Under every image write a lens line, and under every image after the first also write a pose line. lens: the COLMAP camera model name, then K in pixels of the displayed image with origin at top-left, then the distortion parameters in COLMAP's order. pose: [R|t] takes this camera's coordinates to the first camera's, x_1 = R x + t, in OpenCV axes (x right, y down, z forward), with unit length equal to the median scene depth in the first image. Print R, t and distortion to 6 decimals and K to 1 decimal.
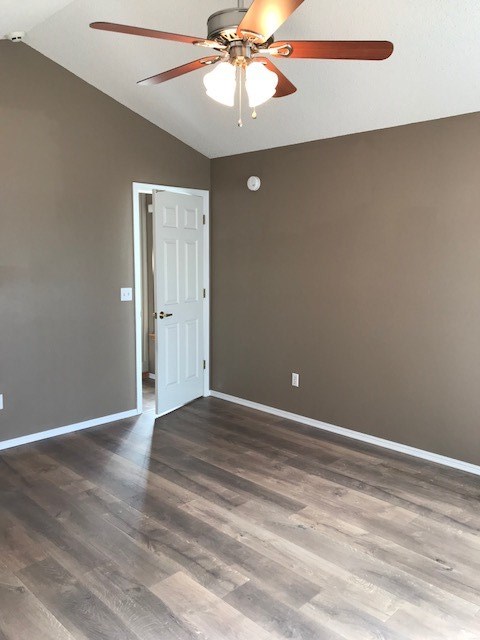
lens RADIAL K [[525.6, 0, 240.0], [0, 525.6, 320.0], [0, 0, 1]] dist [0.012040, -0.002312]
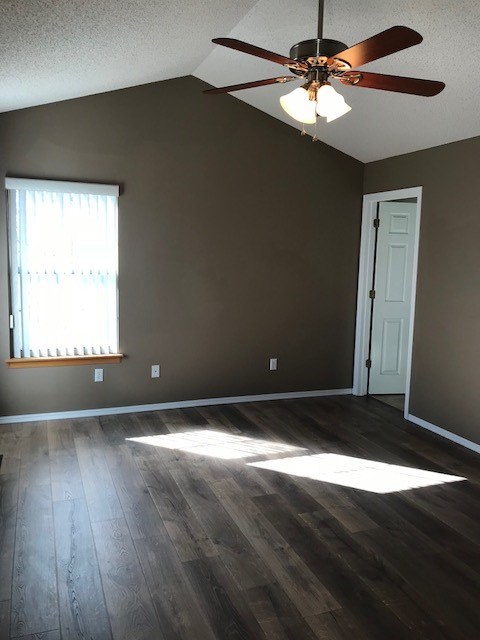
lens RADIAL K [[525.6, 0, 240.0], [0, 525.6, 320.0], [0, 0, 1]] dist [0.012040, -0.002312]
pose [[-0.915157, -0.081901, 0.394689, -0.292808], [0.018873, 0.969362, 0.244911, -0.248613], [-0.402655, 0.231581, -0.885573, 1.930180]]
